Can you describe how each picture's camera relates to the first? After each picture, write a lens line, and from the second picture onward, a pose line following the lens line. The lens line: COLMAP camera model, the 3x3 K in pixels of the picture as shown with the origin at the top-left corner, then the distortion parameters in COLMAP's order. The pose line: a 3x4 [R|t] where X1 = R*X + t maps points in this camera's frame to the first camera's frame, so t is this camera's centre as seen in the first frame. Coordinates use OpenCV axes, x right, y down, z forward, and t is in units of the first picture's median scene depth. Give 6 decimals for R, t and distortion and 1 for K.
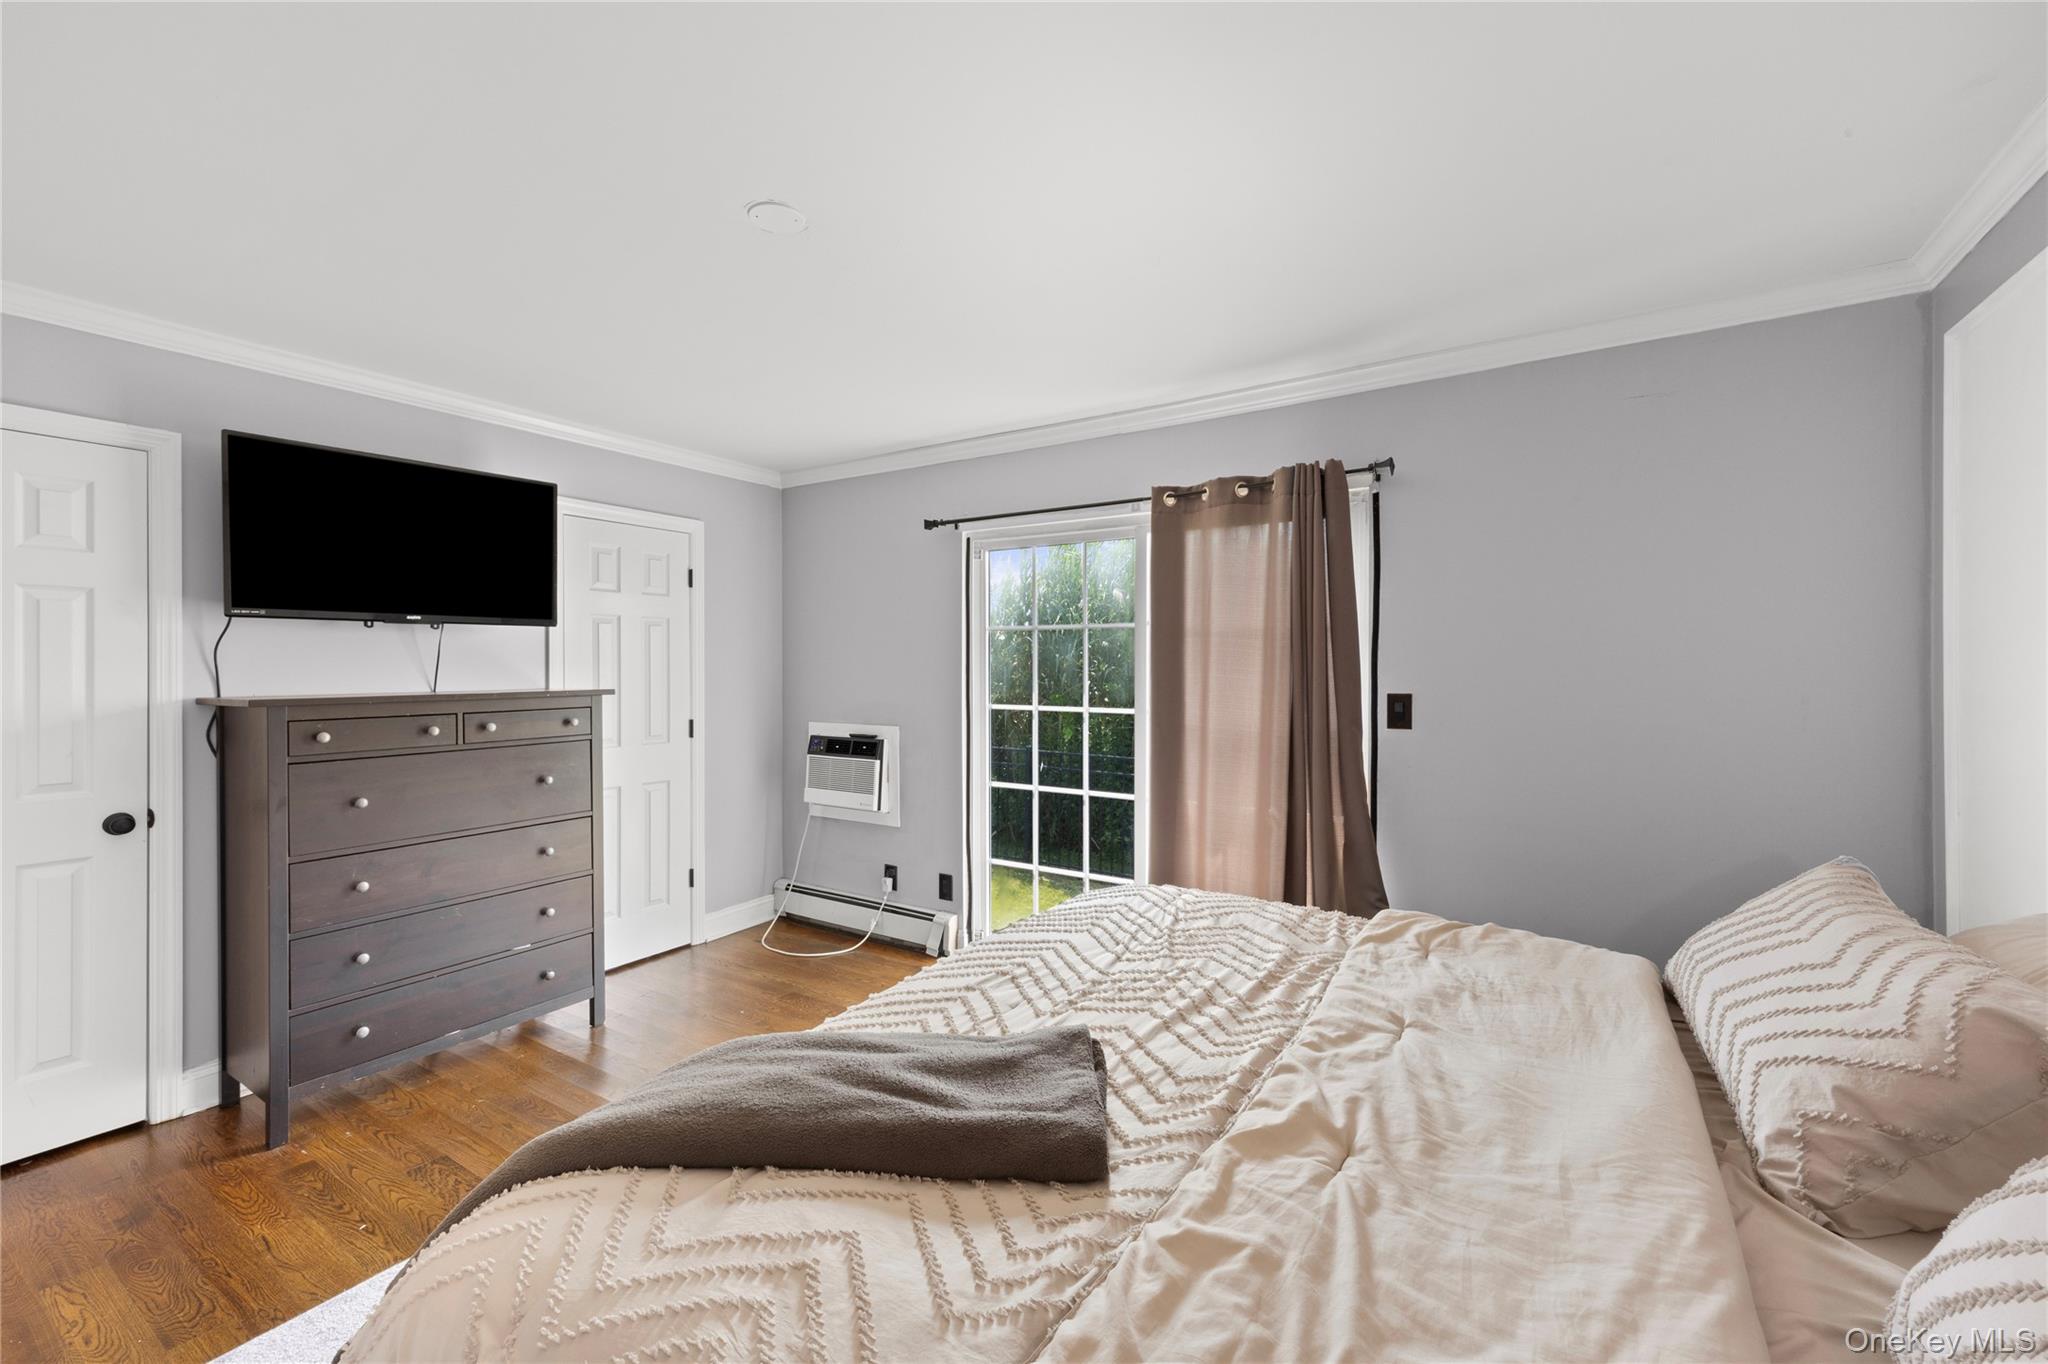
lens RADIAL K [[828.9, 0, 1021.6], [0, 828.9, 672.6], [0, 0, 1]] dist [0.008853, -0.000165]
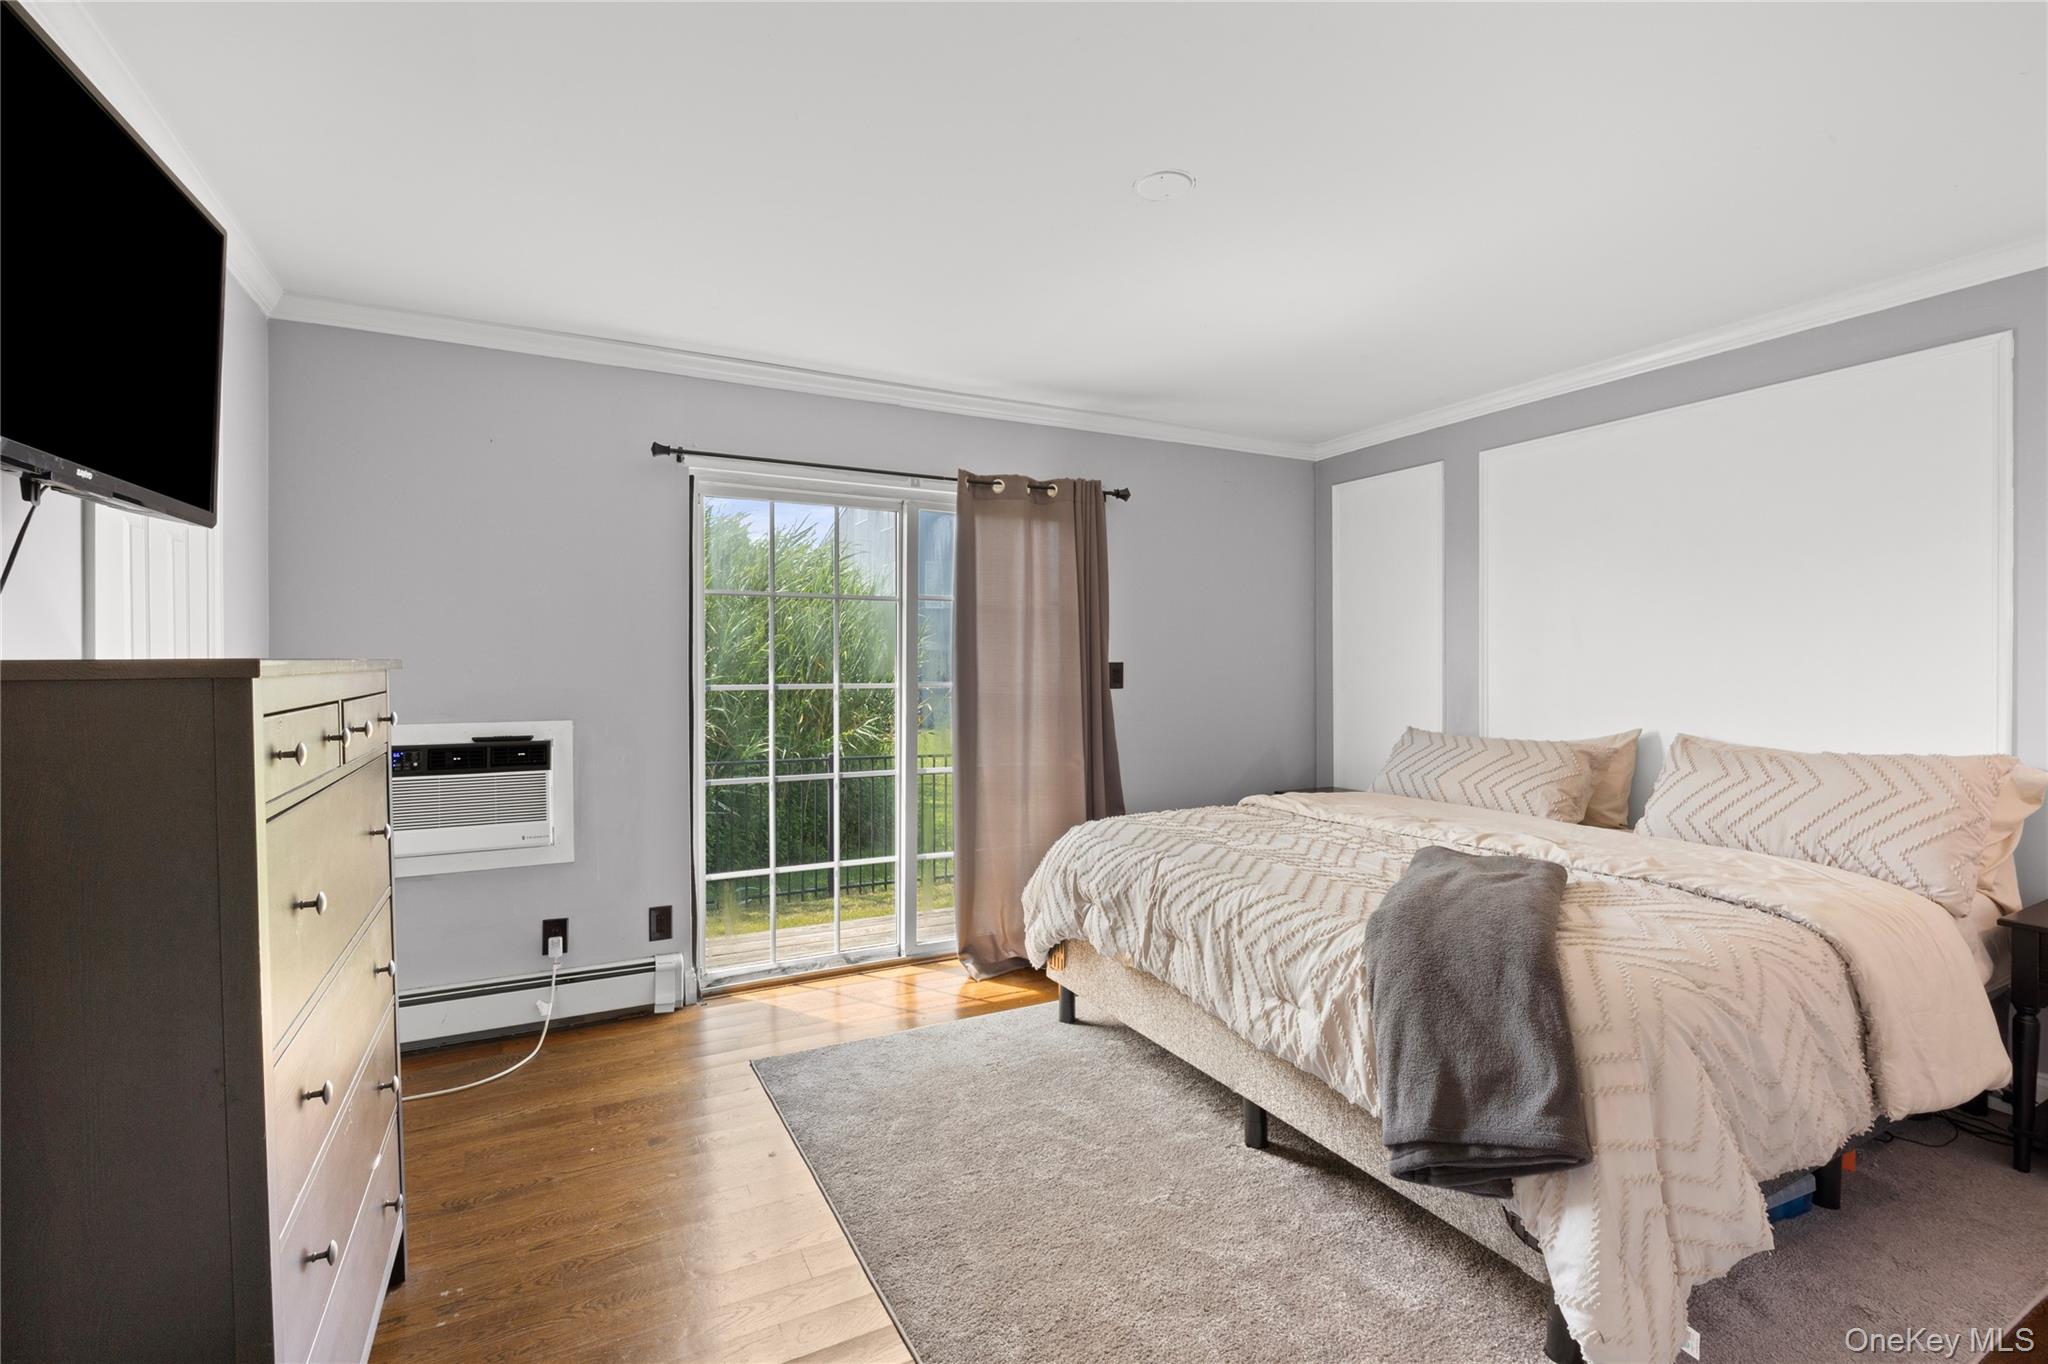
lens RADIAL K [[896.5, 0, 1017.7], [0, 896.5, 674.6], [0, 0, 1]] dist [-0.013451, 0.000295]
pose [[0.494088, -0.008140, 0.869374, -0.664146], [0.009531, 0.999947, 0.003945, 0.028420], [-0.869360, 0.006337, 0.494139, 0.308762]]
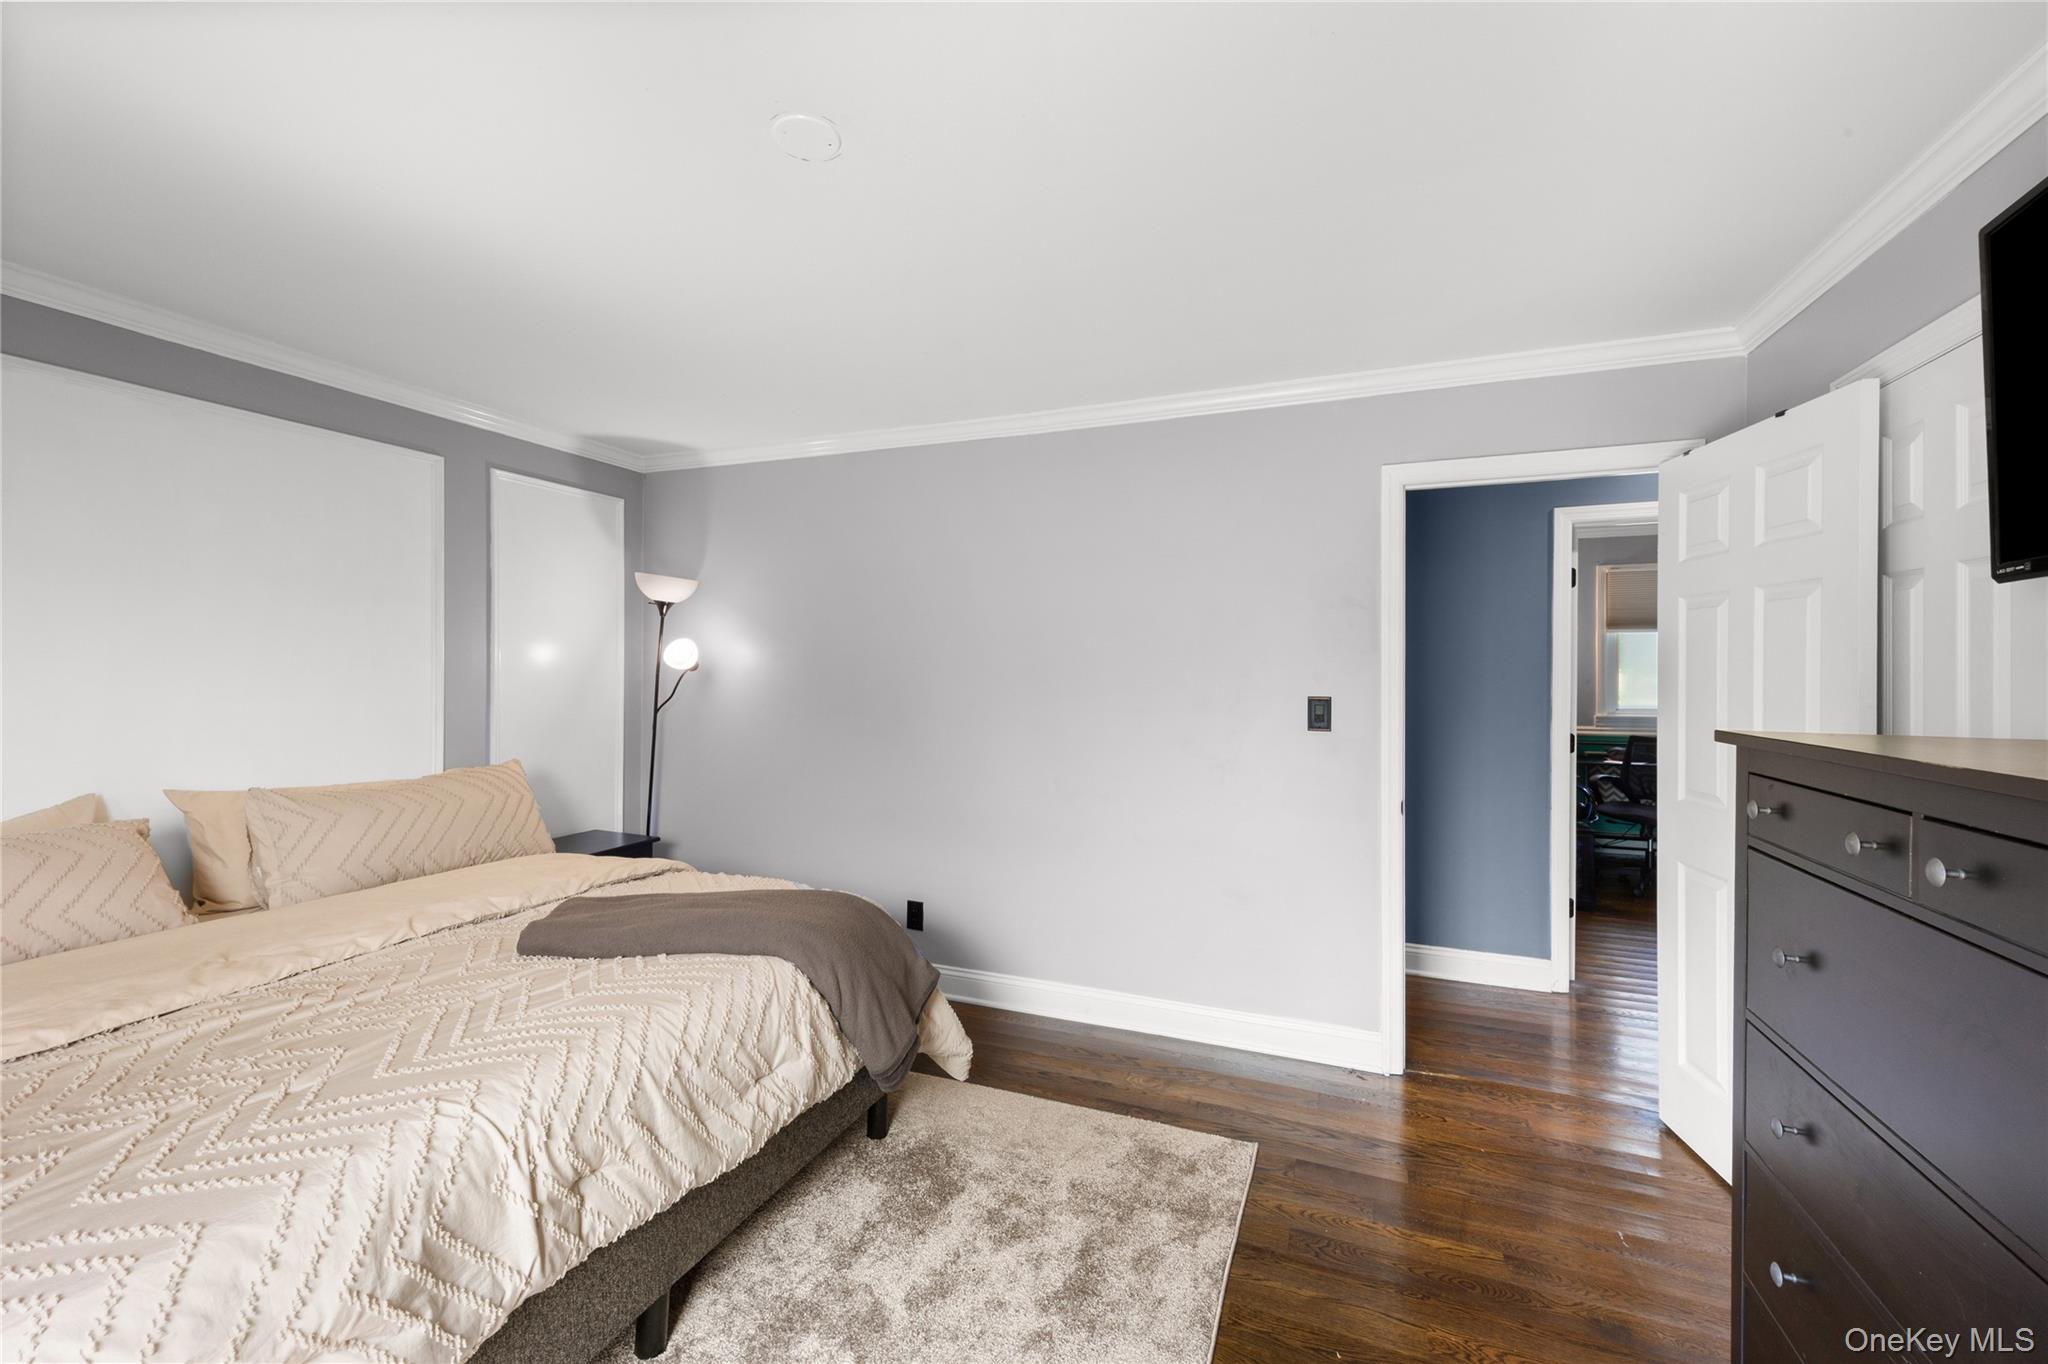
lens RADIAL K [[828.9, 0, 1021.6], [0, 828.9, 672.6], [0, 0, 1]] dist [0.008853, -0.000165]
pose [[-0.980745, -0.009835, -0.195044, -0.181137], [-0.012975, 0.999806, 0.014824, -0.013432], [0.194860, 0.017069, -0.980682, 0.917348]]
